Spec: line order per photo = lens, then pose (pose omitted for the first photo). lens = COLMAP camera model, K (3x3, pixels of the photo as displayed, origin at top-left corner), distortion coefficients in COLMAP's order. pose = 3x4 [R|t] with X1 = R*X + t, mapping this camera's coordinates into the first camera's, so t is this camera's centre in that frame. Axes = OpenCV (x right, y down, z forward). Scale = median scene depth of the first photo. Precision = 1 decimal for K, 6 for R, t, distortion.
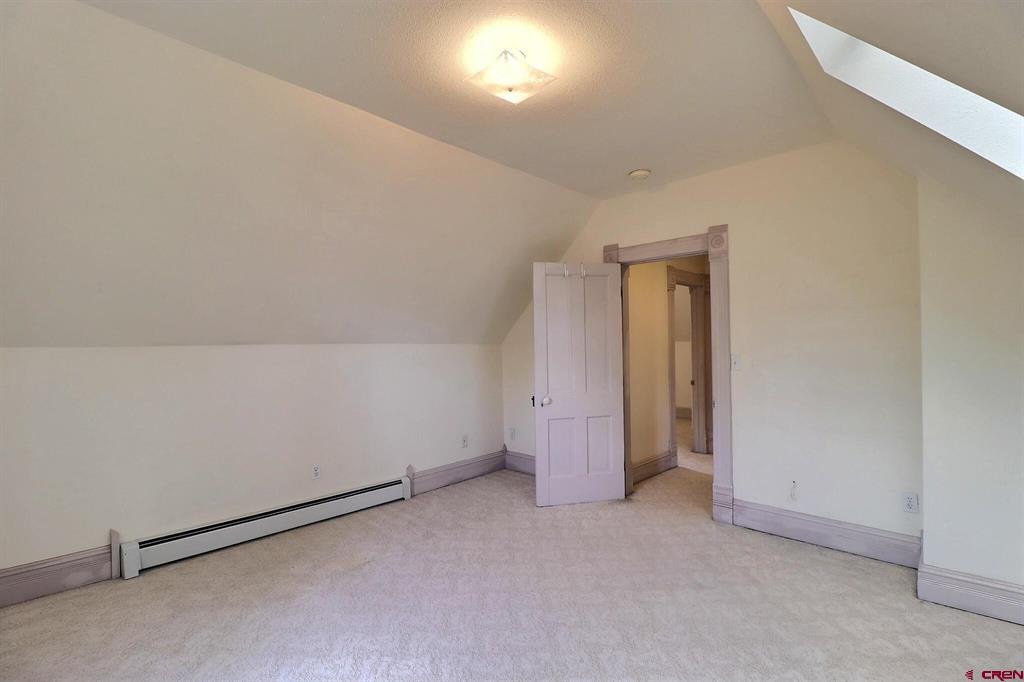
lens RADIAL K [[473.9, 0, 511.5], [0, 473.9, 342.6], [0, 0, 1]] dist [-0.001975, -0.010280]
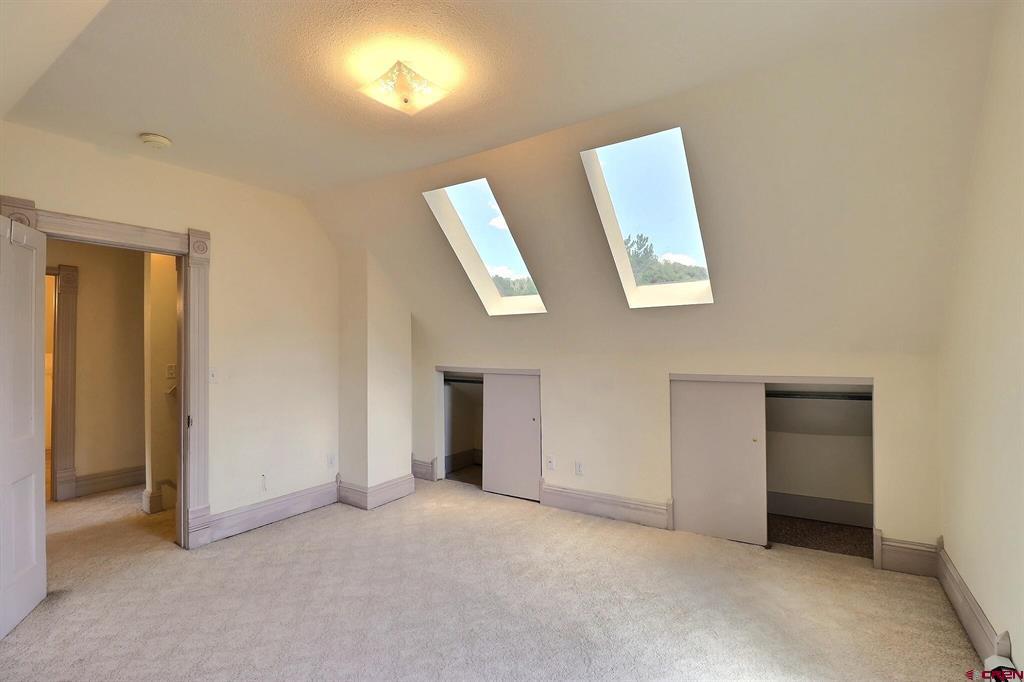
lens RADIAL K [[473.9, 0, 511.6], [0, 473.9, 341.4], [0, 0, 1]] dist [-0.001975, -0.010280]
pose [[-0.191529, 0.025755, 0.981149, -0.646341], [0.011496, 0.999646, -0.023997, 0.003691], [-0.981420, 0.006684, -0.191757, 0.618623]]
